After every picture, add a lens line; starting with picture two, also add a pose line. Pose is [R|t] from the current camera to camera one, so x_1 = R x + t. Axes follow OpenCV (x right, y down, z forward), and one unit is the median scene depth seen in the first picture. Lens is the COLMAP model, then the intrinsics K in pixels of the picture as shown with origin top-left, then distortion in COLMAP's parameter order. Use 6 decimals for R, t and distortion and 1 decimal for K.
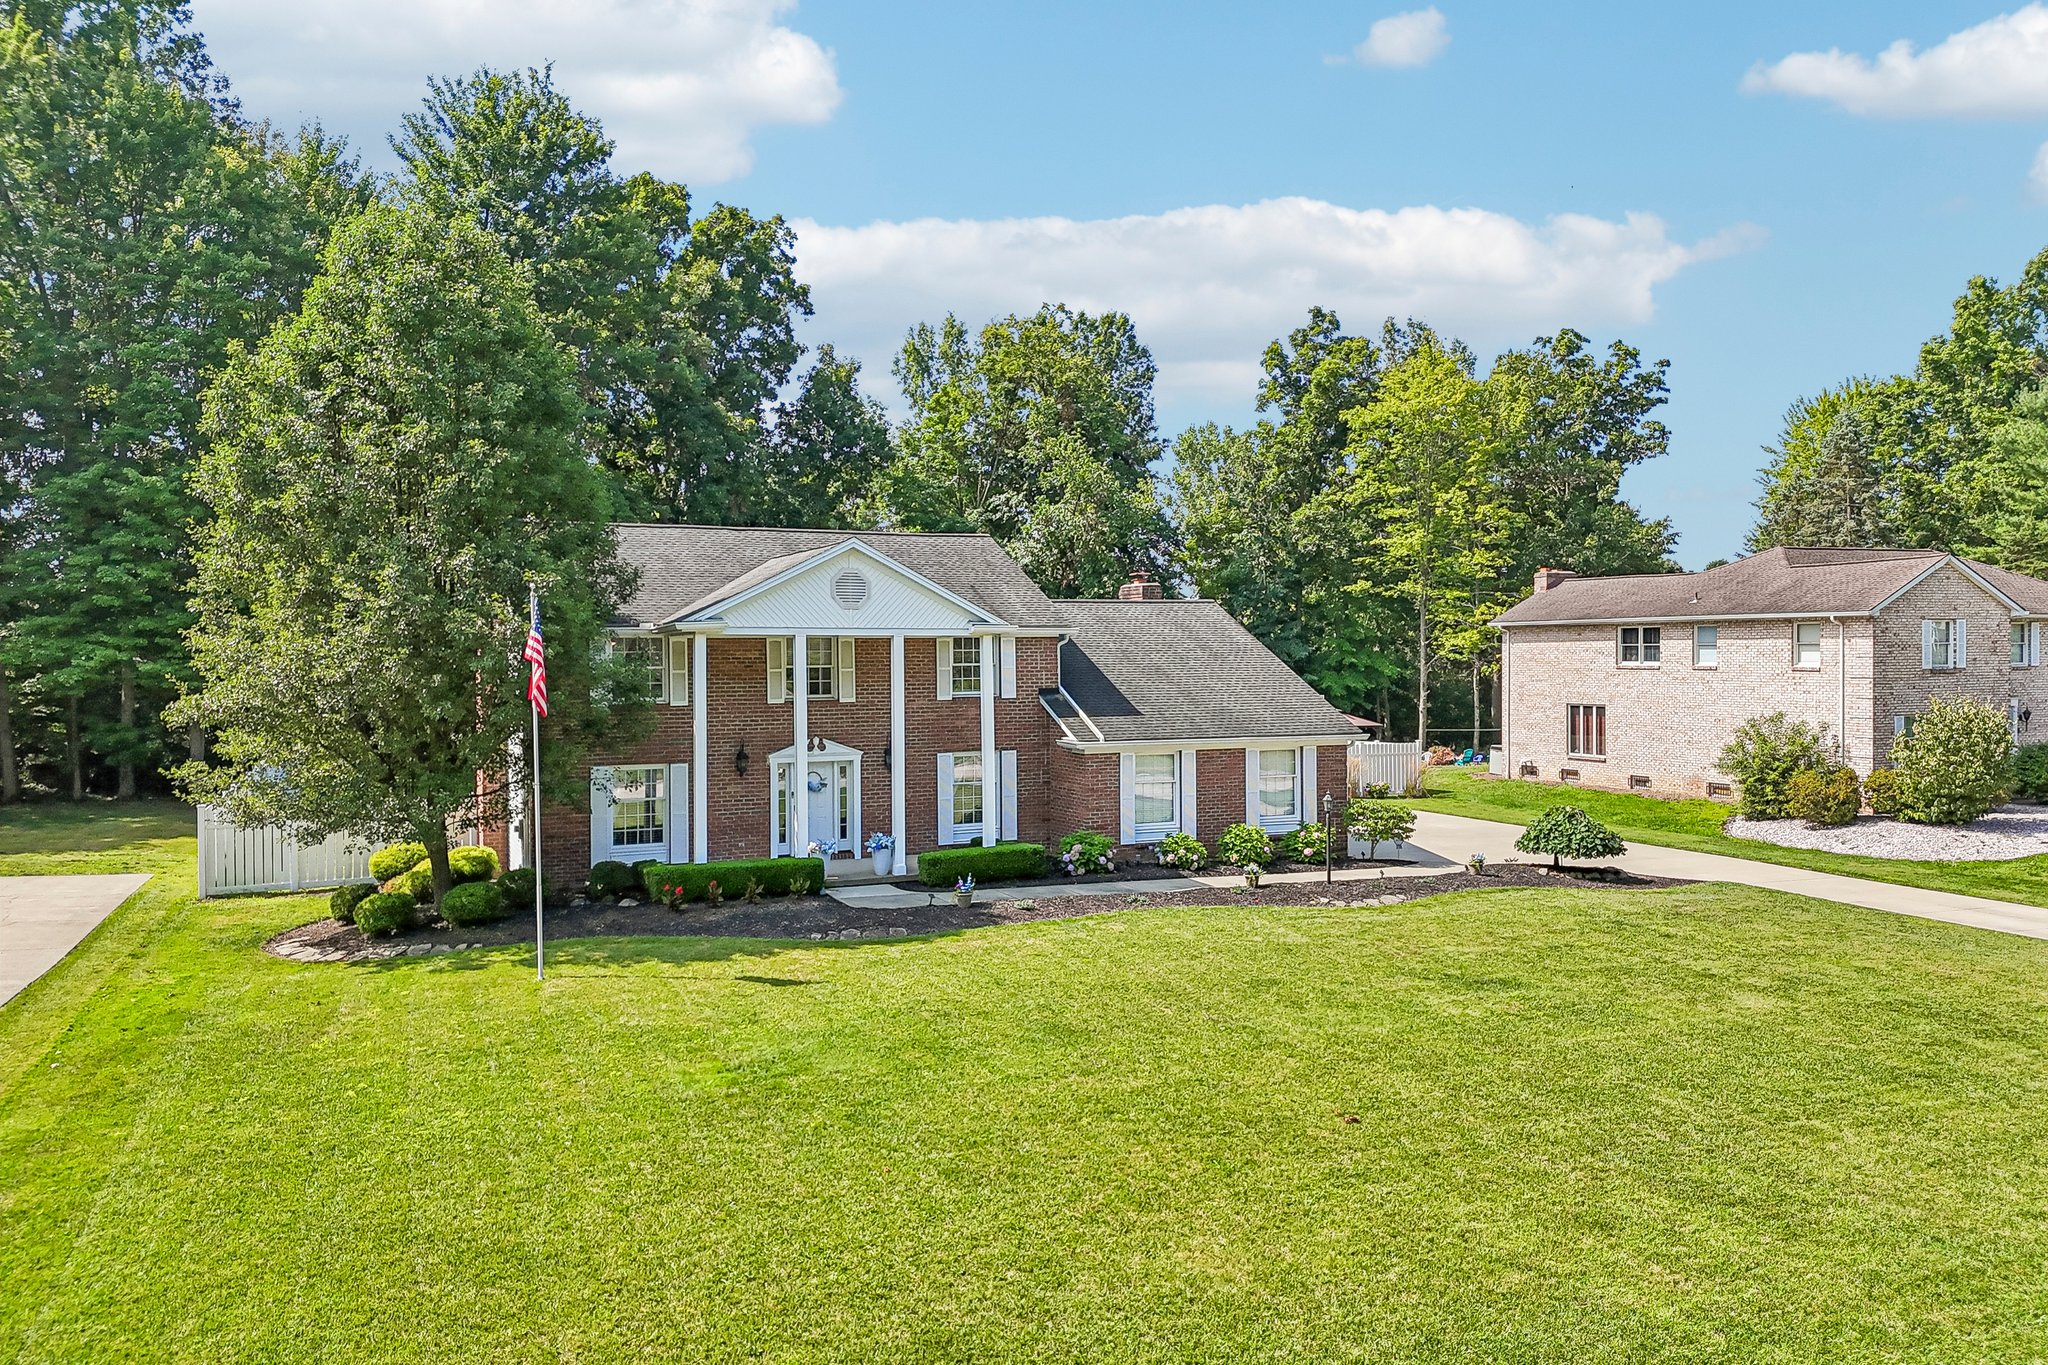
lens RADIAL K [[1494.6, 0, 1024.0], [0, 1494.6, 682.5], [0, 0, 1]] dist [0.107581, -0.137953]
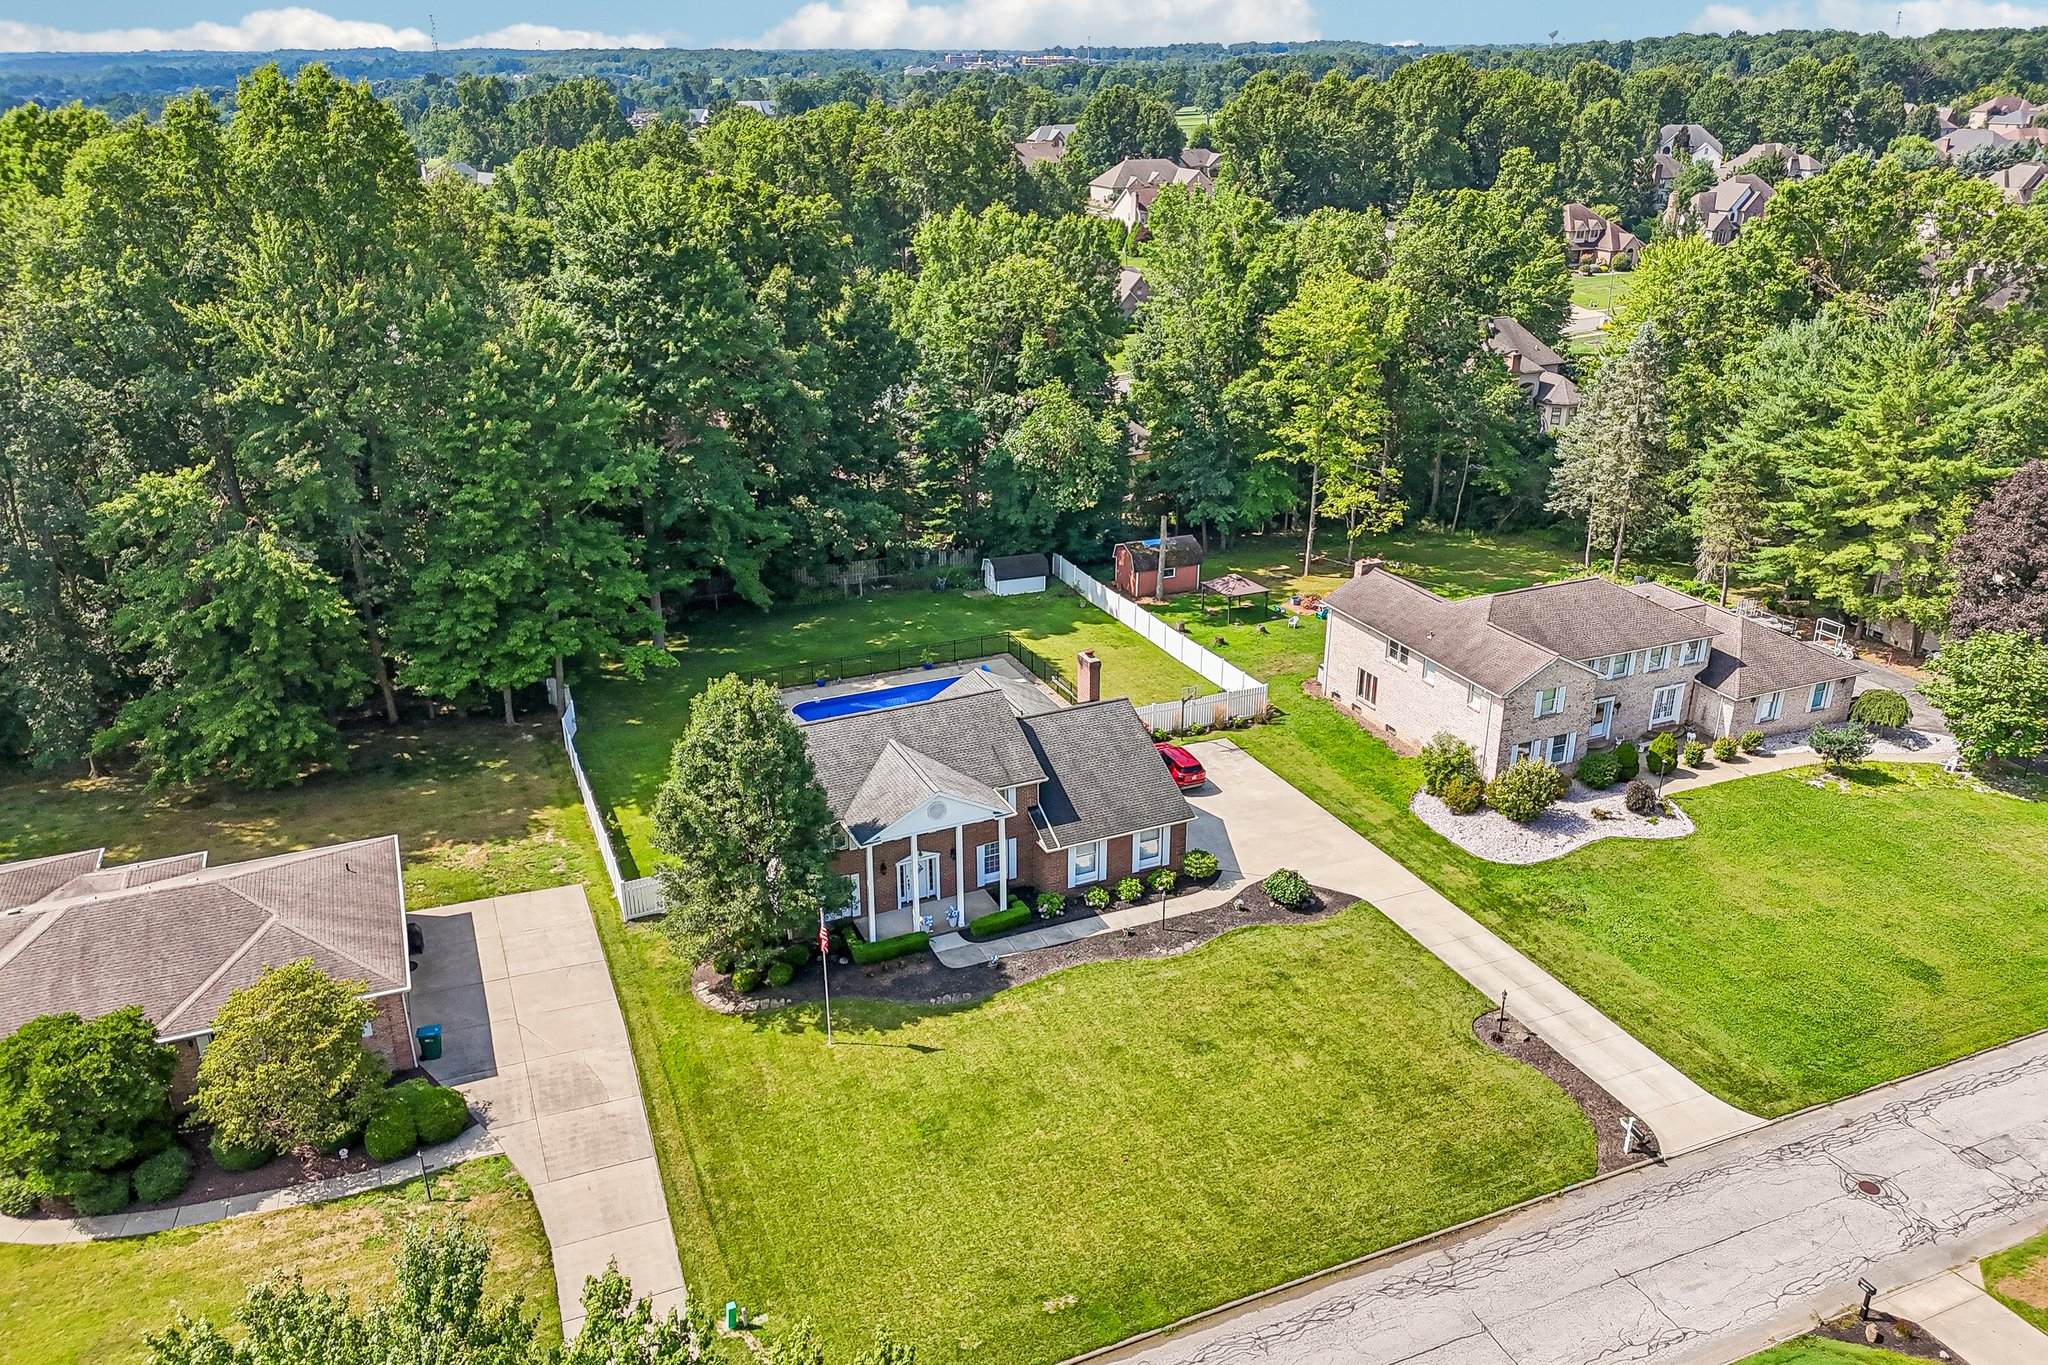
lens RADIAL K [[1494.2, 0, 1024.0], [0, 1494.2, 682.5], [0, 0, 1]] dist [0.076784, -0.077500]
pose [[0.999975, 0.002340, 0.006634, -0.006886], [-0.004599, 0.931038, 0.364893, -0.724681], [-0.005322, -0.364915, 0.931026, -0.635185]]
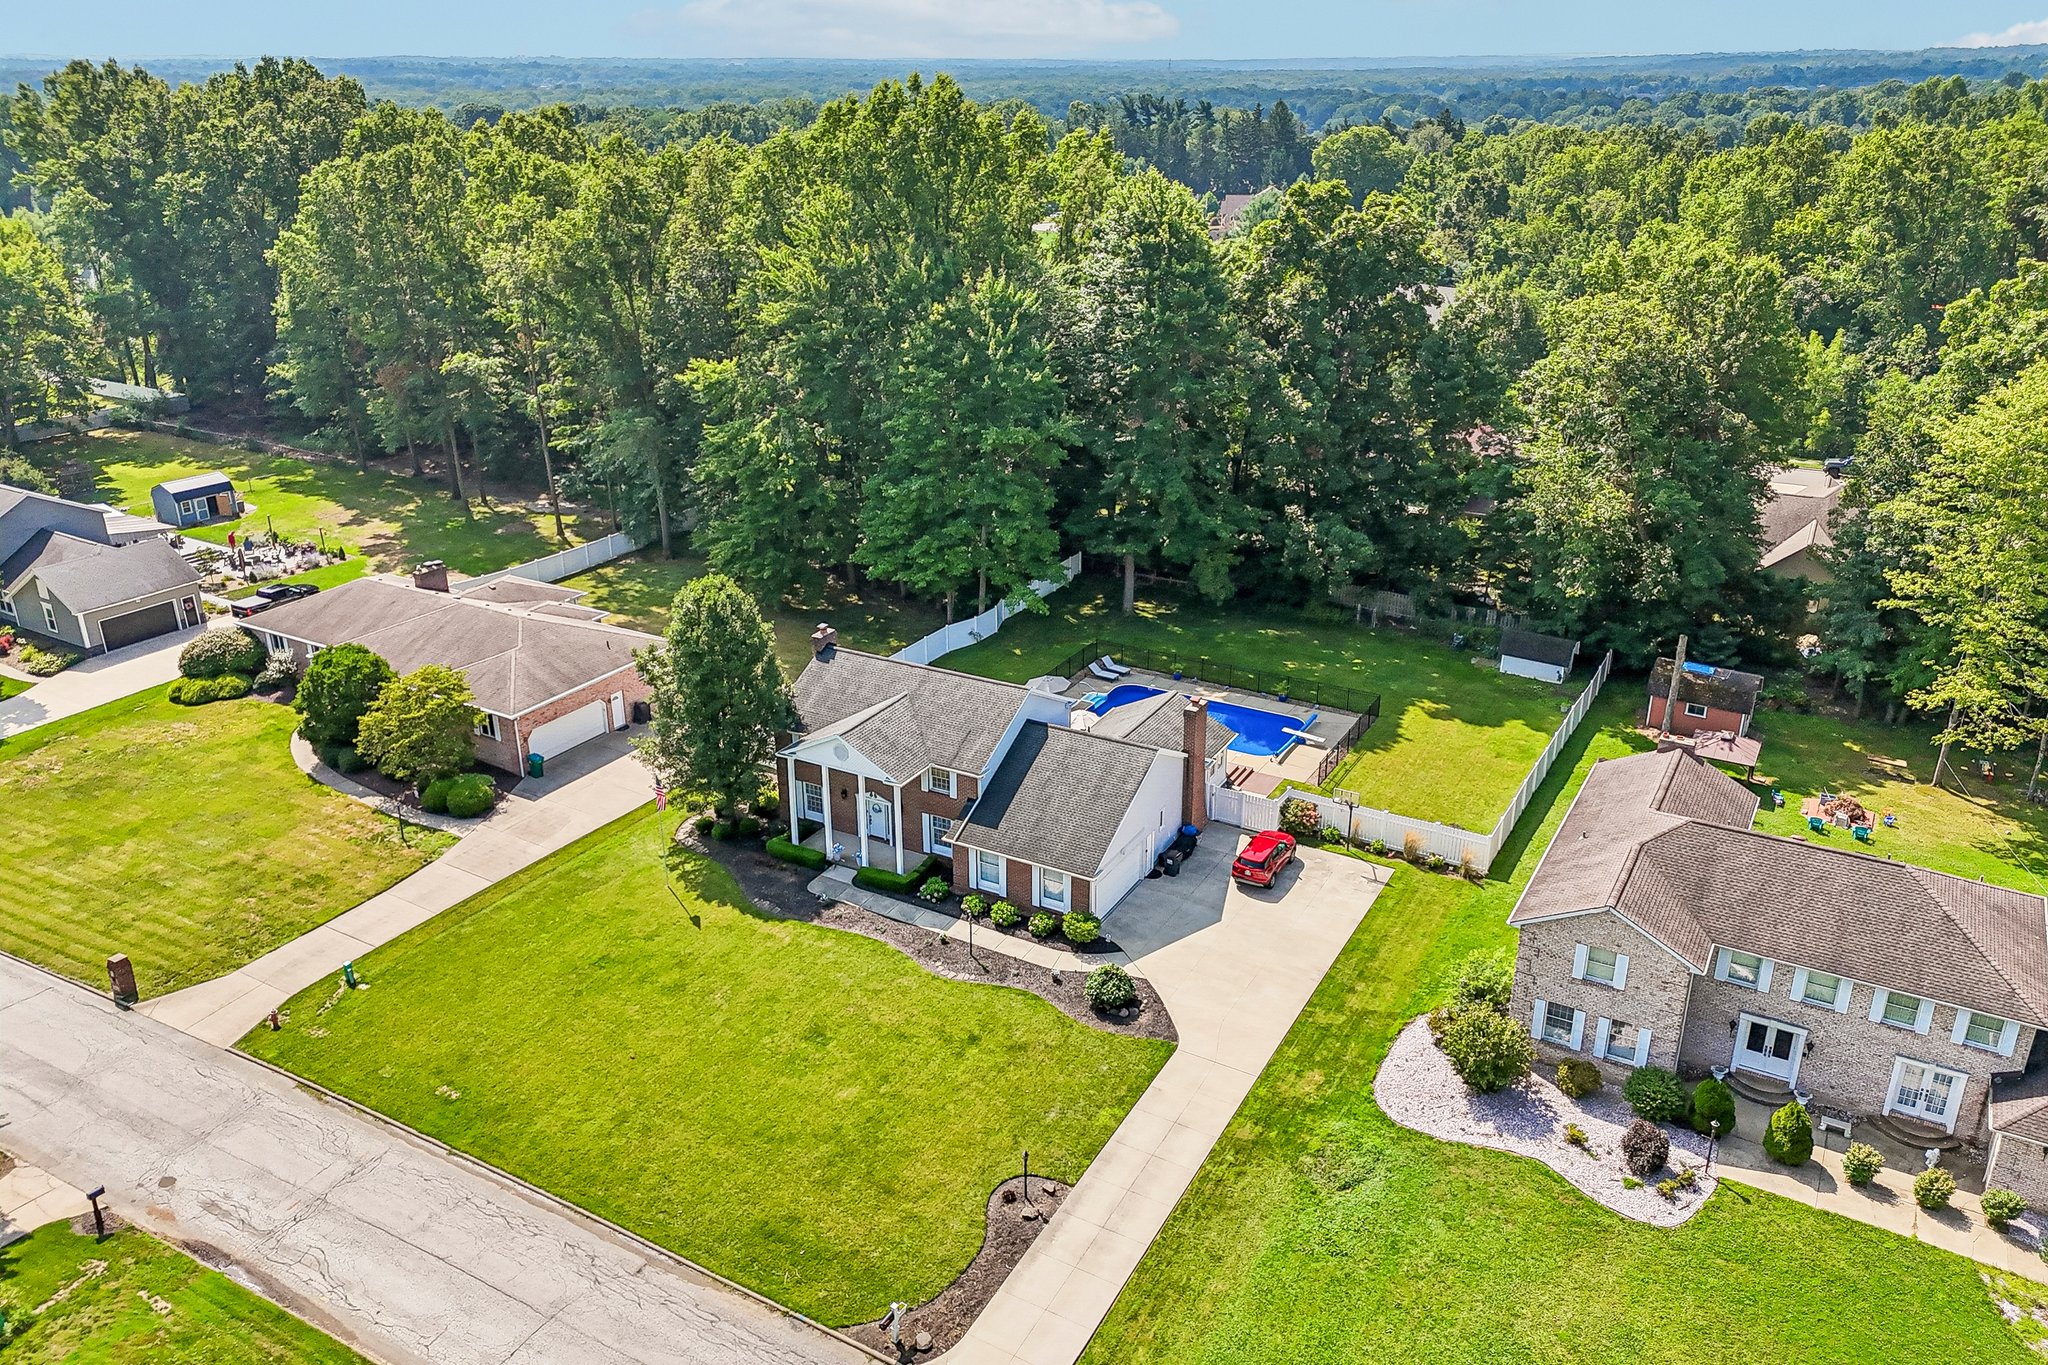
lens RADIAL K [[1494.2, 0, 1024.0], [0, 1494.2, 682.5], [0, 0, 1]] dist [0.076784, -0.077500]
pose [[0.599508, 0.310821, -0.737550, 1.253565], [-0.017386, 0.926353, 0.376255, -0.754594], [0.800180, -0.212745, 0.560760, -0.024011]]
